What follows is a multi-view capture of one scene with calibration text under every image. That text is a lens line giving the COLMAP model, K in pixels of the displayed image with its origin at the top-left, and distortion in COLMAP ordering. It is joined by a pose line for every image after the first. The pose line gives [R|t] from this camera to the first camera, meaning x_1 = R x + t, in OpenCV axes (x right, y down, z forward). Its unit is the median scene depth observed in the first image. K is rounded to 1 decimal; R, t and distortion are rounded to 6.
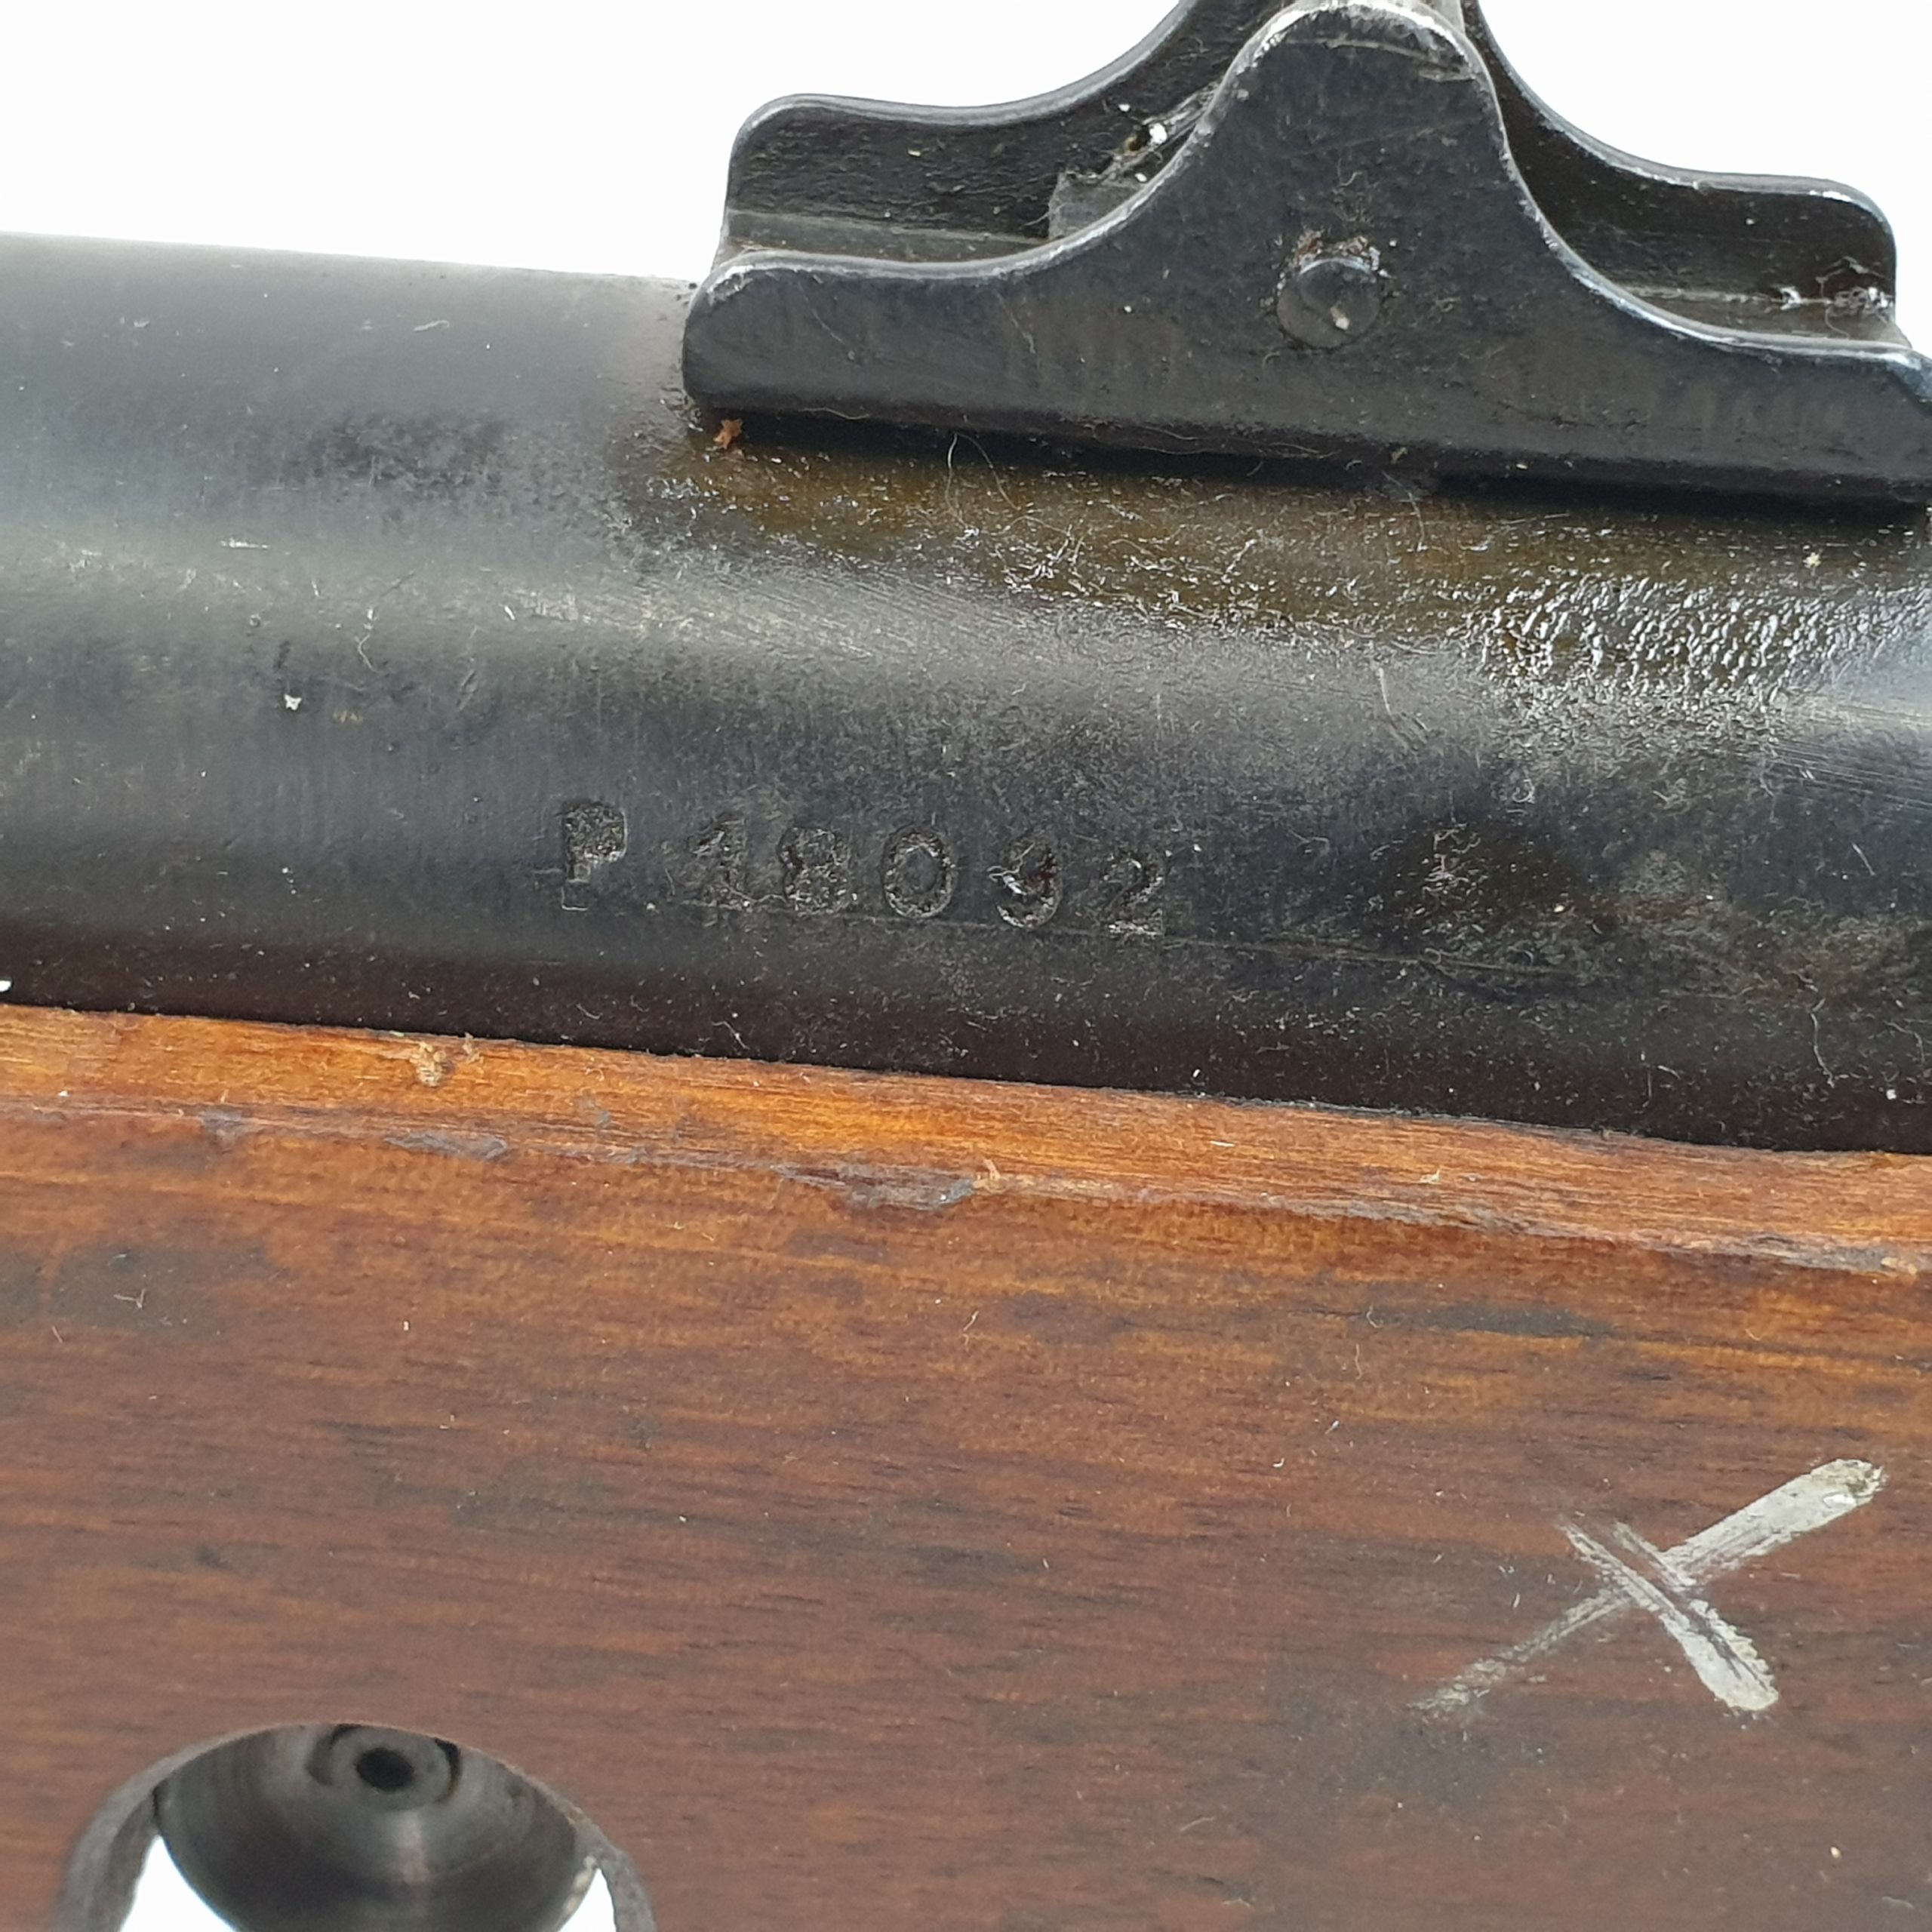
lens RADIAL K [[4239.2, 0, 962.5], [0, 4239.2, 964.1], [0, 0, 1]] dist [0.037218, 0.000000]
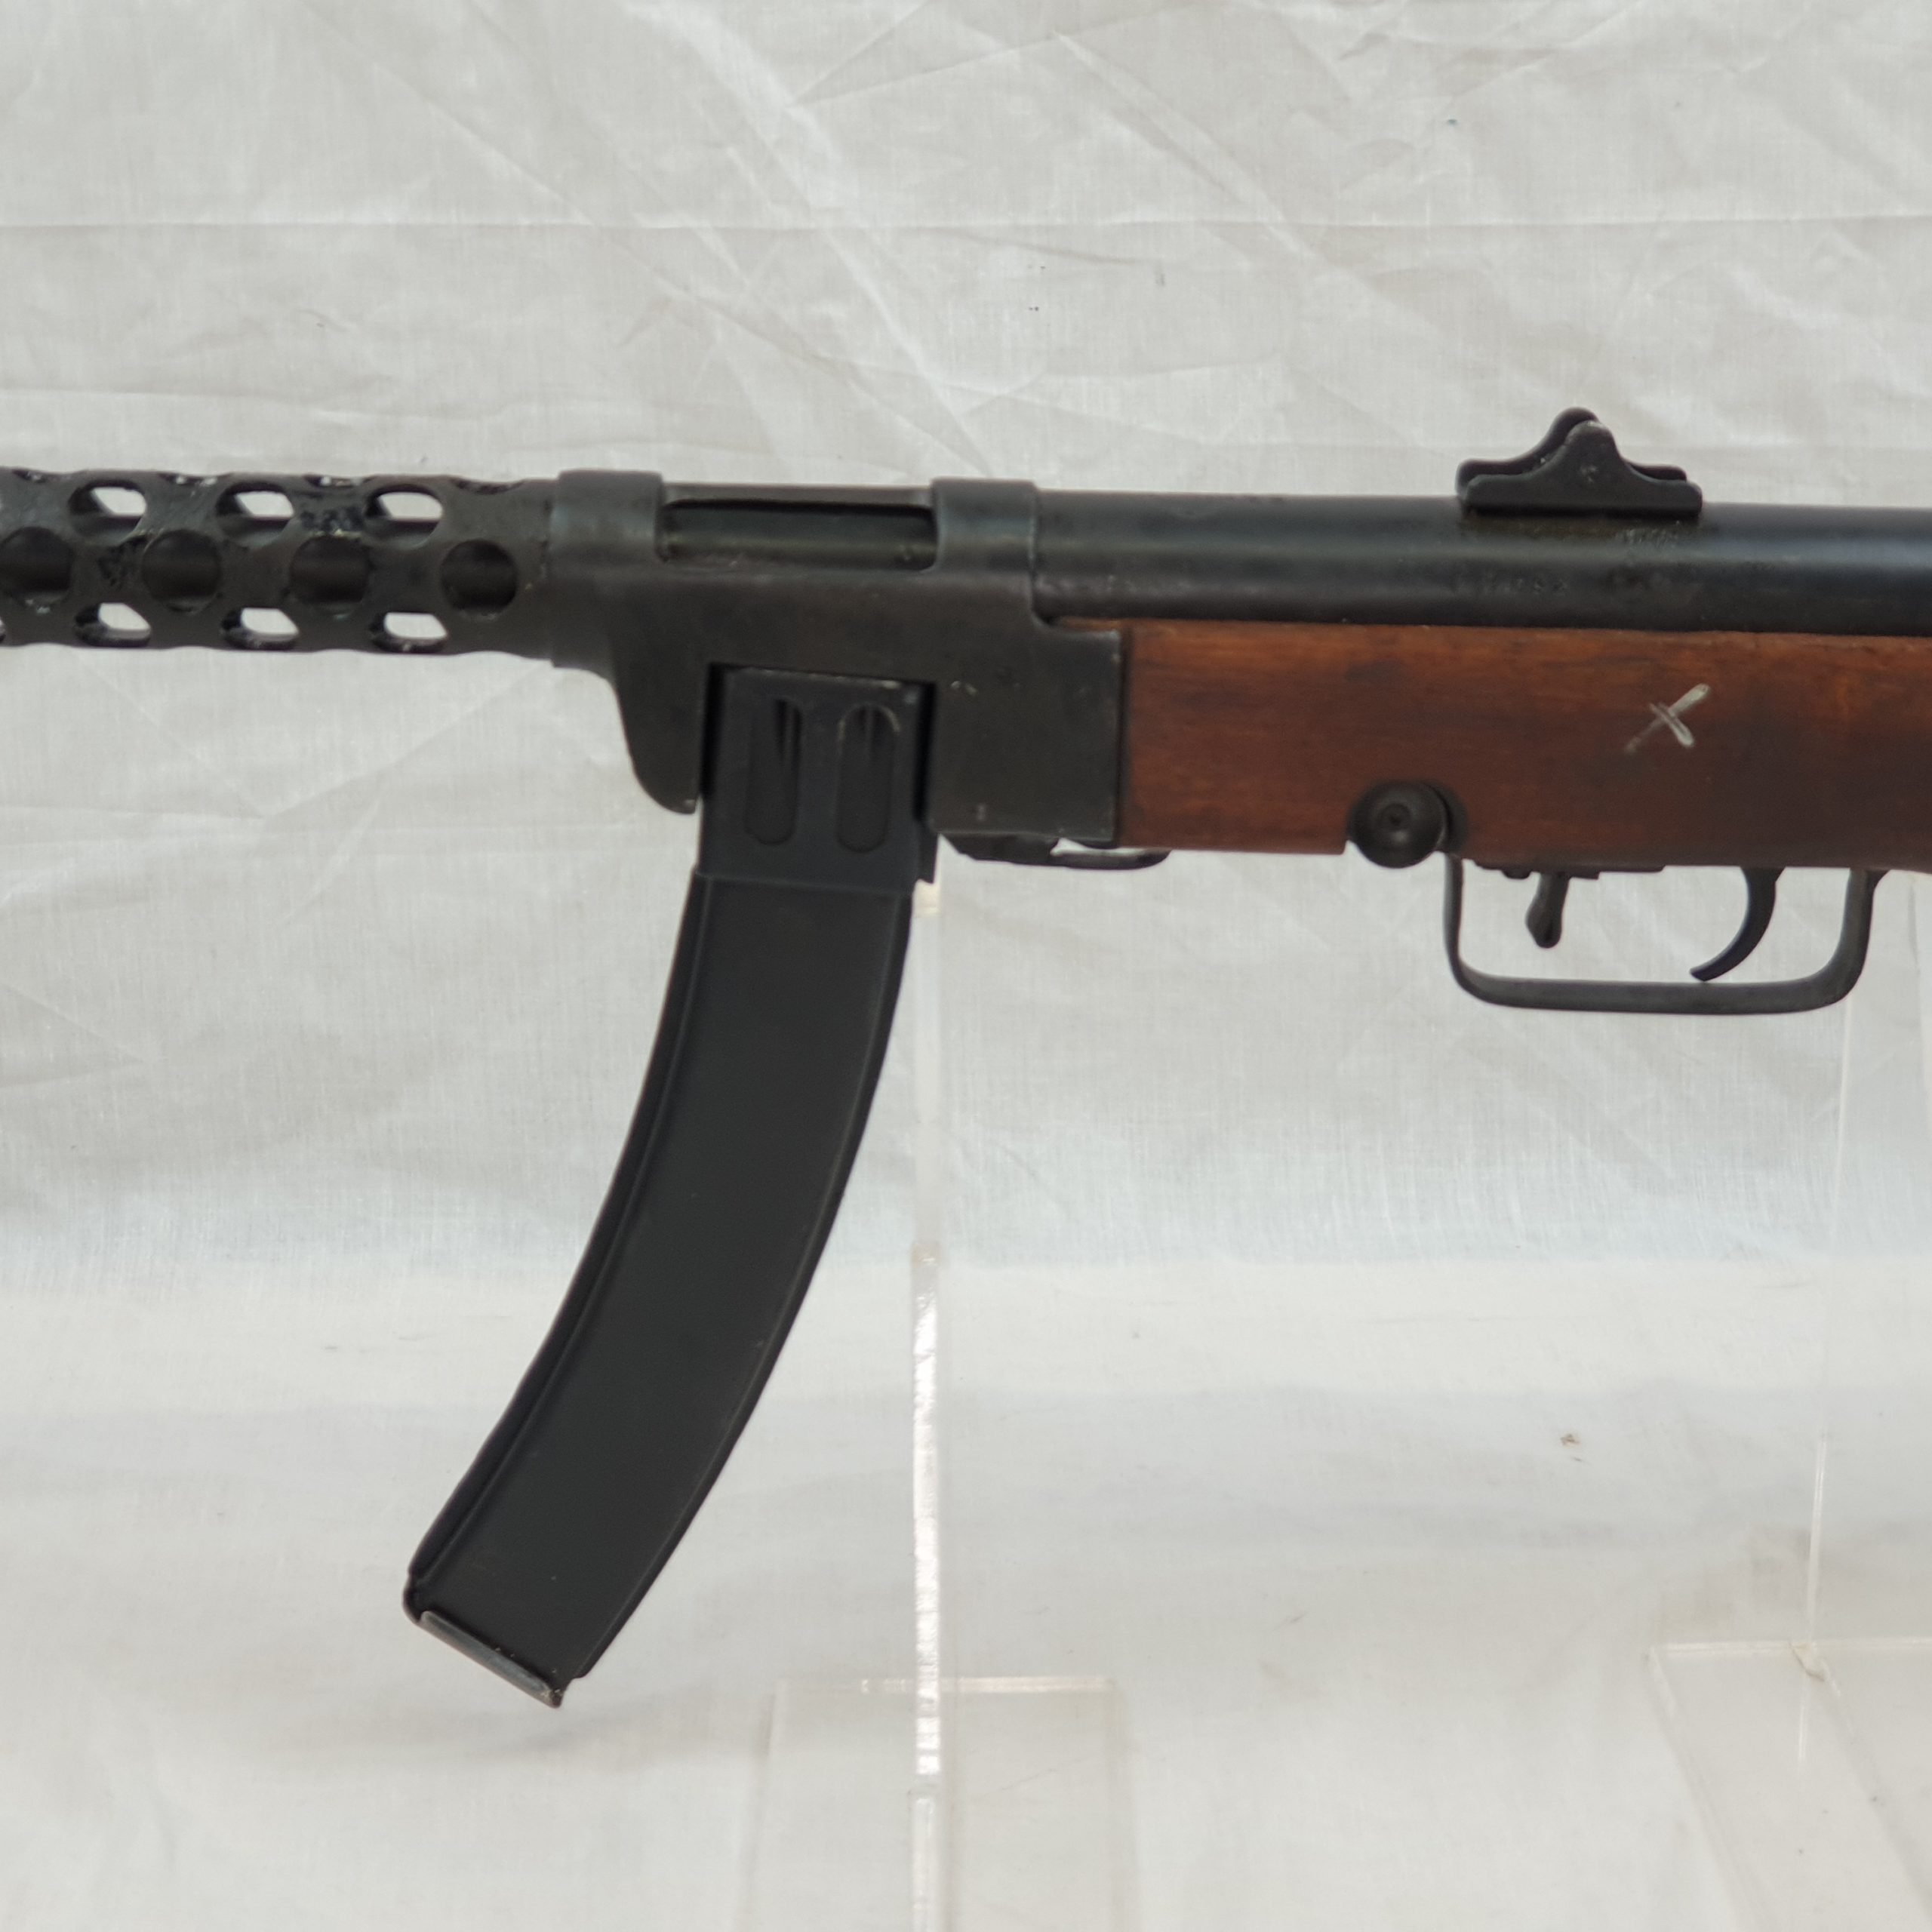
lens RADIAL K [[3768.1, 0, 1000.6], [0, 3768.1, 982.5], [0, 0, 1]] dist [0.013253, 0.000000]
pose [[0.996383, -0.055697, 0.064182, -0.973918], [0.068196, 0.974698, -0.212867, 1.401332], [-0.050702, 0.216474, 0.974971, -3.421570]]
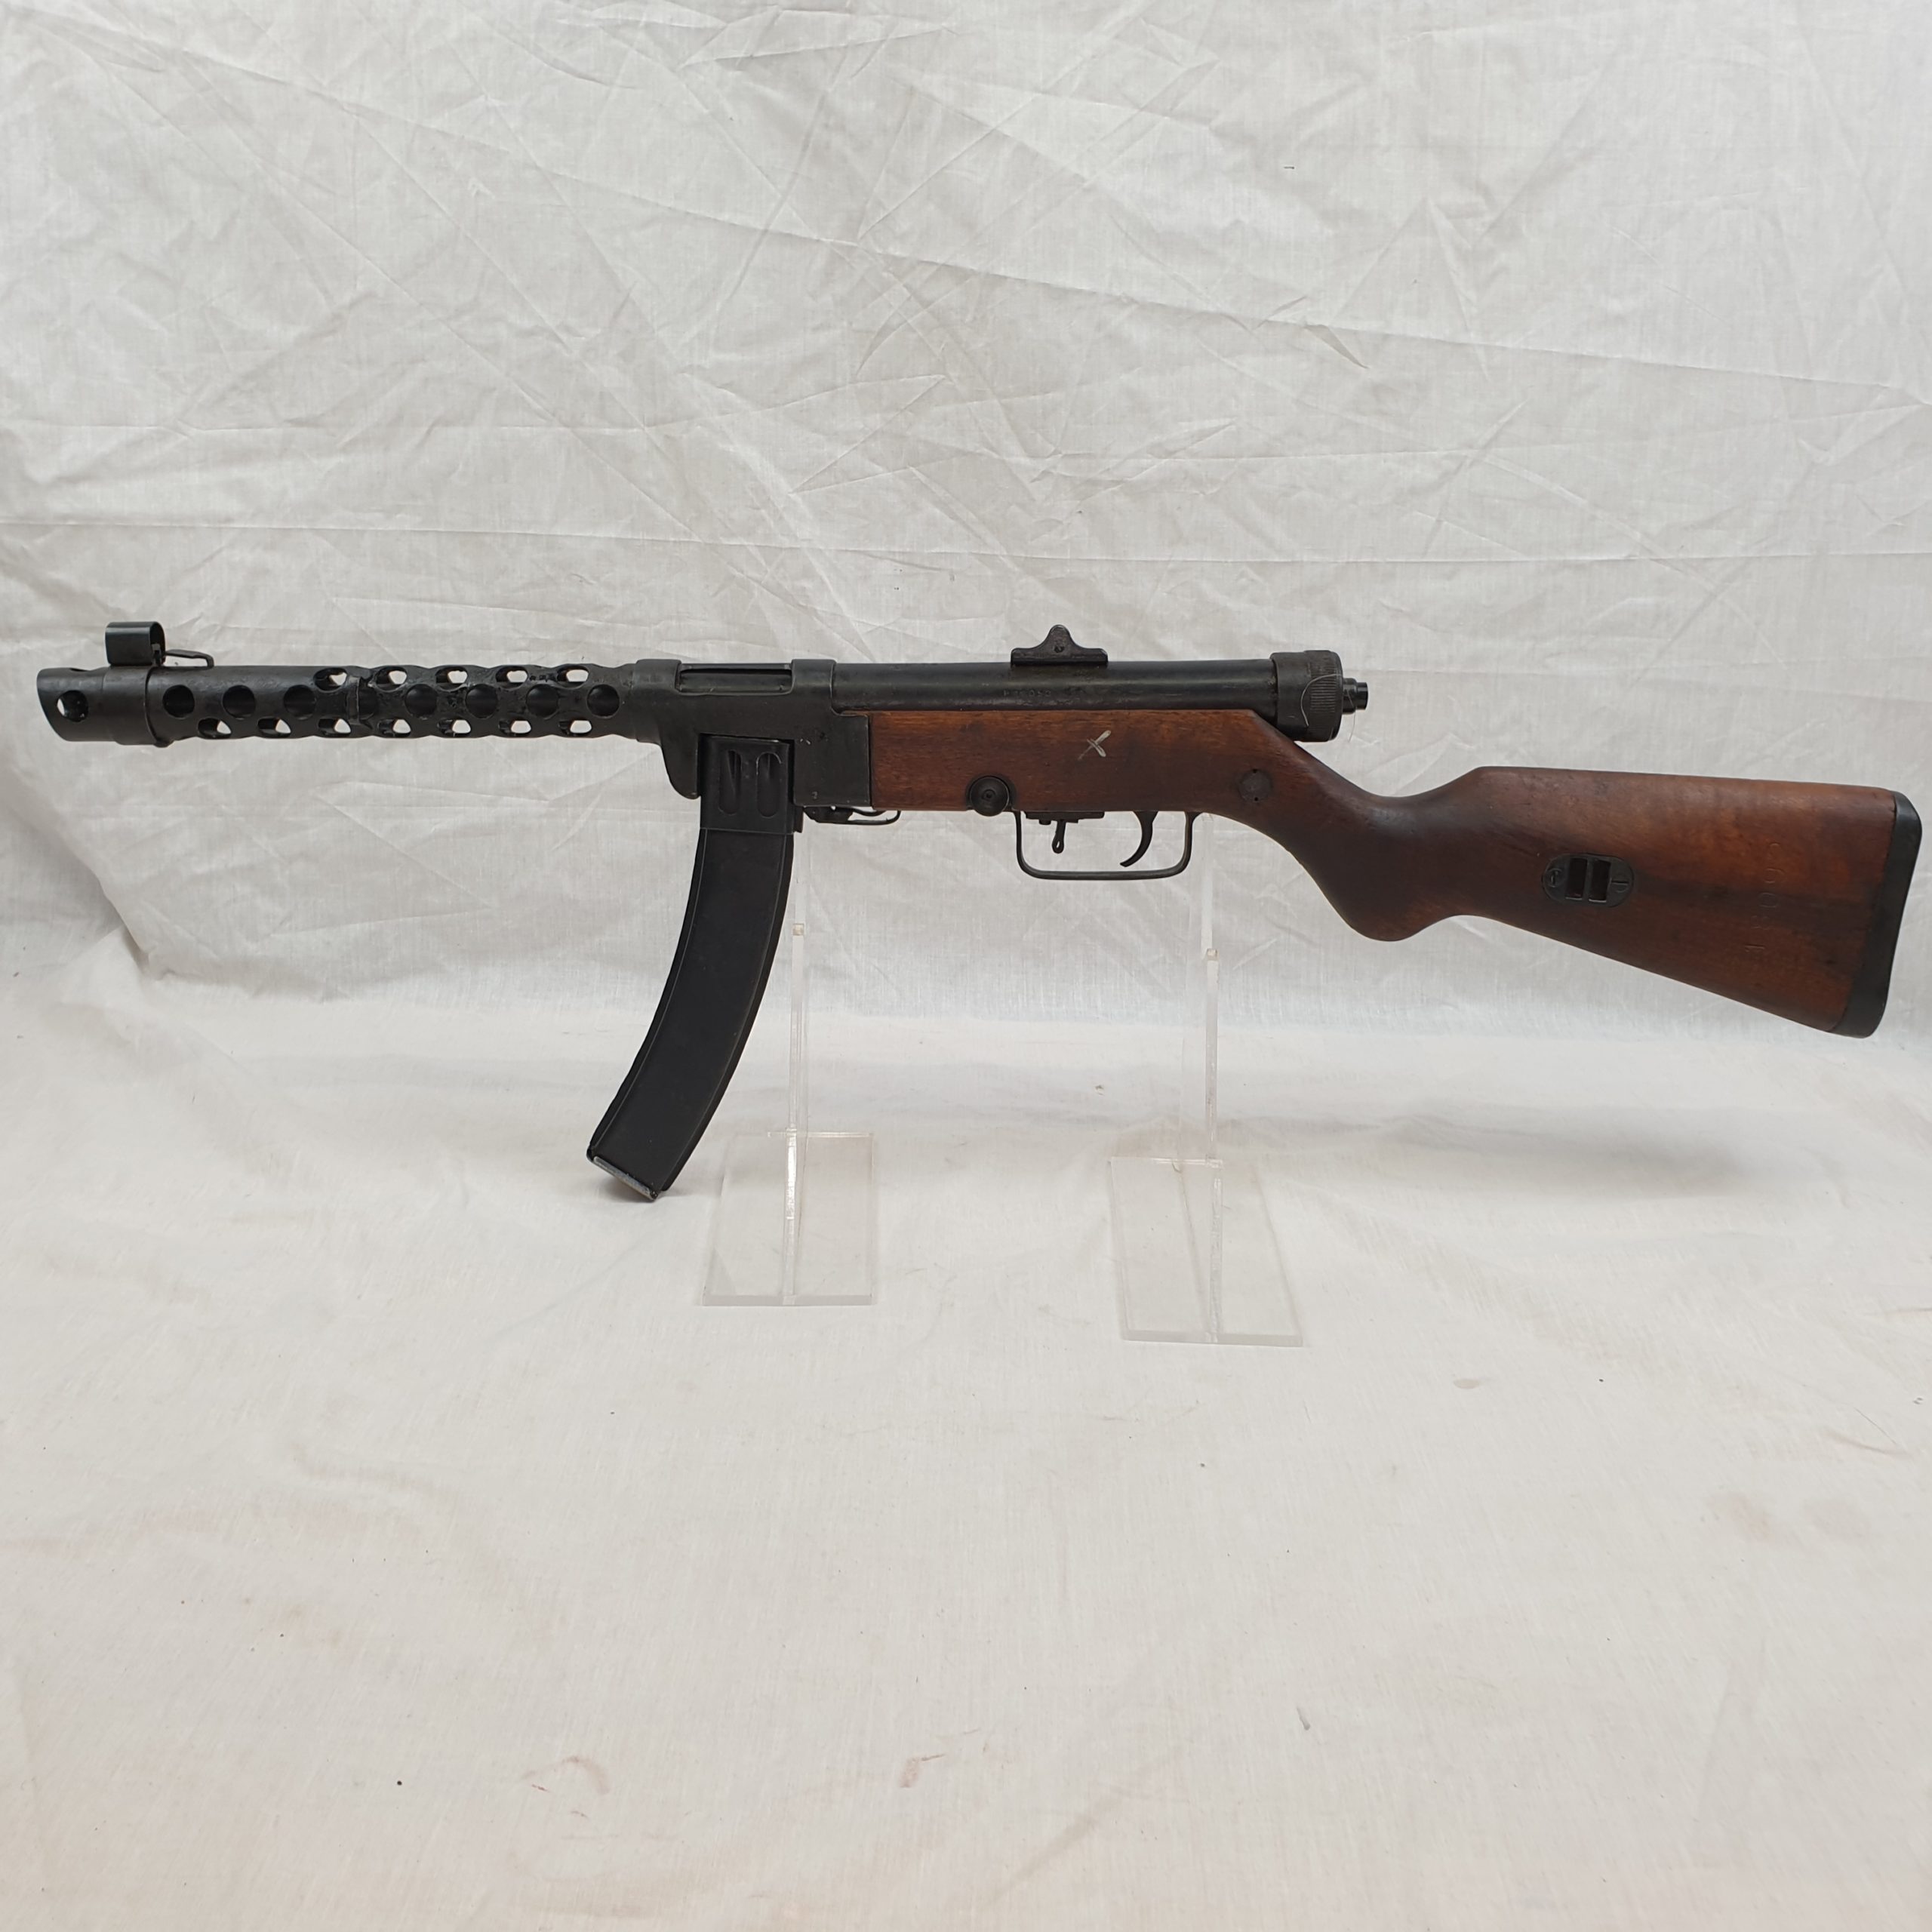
lens RADIAL K [[1928.5, 0, 970.8], [0, 1928.5, 995.1], [0, 0, 1]] dist [0.009558, 0.000000]
pose [[0.998634, -0.010280, 0.051226, -0.539618], [0.021344, 0.975177, -0.220395, 2.111343], [-0.047689, 0.221188, 0.974065, -4.341545]]
